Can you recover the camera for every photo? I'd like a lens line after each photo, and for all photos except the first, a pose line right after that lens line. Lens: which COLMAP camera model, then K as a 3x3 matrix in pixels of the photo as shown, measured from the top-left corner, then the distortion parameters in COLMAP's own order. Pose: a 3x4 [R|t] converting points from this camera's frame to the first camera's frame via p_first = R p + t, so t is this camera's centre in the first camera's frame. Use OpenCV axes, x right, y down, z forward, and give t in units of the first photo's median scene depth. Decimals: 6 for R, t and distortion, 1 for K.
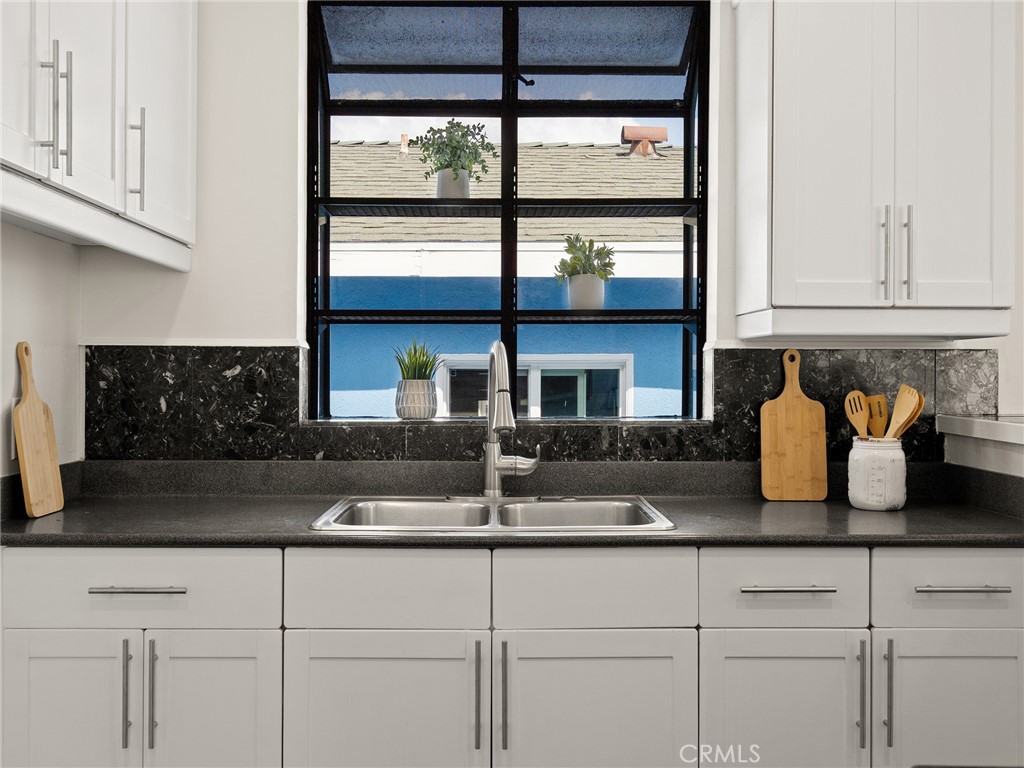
lens RADIAL K [[1001.7, 0, 512.0], [0, 1001.7, 384.0], [0, 0, 1]] dist [0.000113, 0.000898]
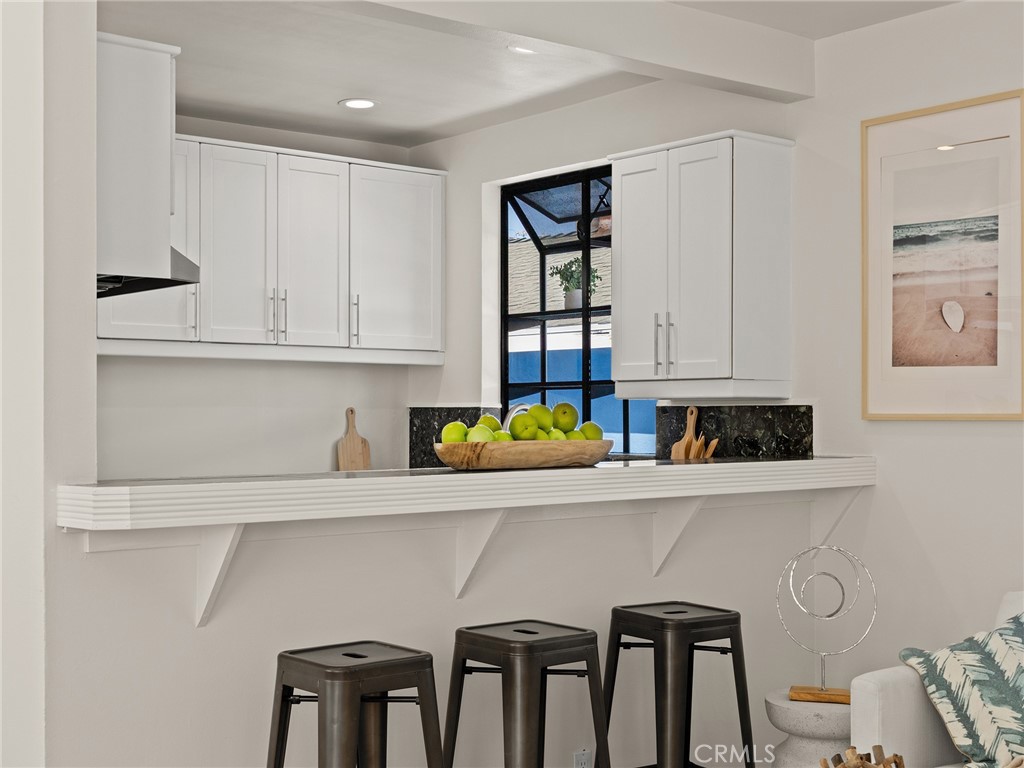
lens RADIAL K [[1377.5, 0, 509.4], [0, 1377.5, 417.7], [0, 0, 1]] dist [0.033317, 0.002826]
pose [[0.620473, -0.001318, -0.784227, 1.651400], [-0.004141, 0.999979, -0.004957, -0.007756], [0.784217, 0.006323, 0.620454, -0.411712]]
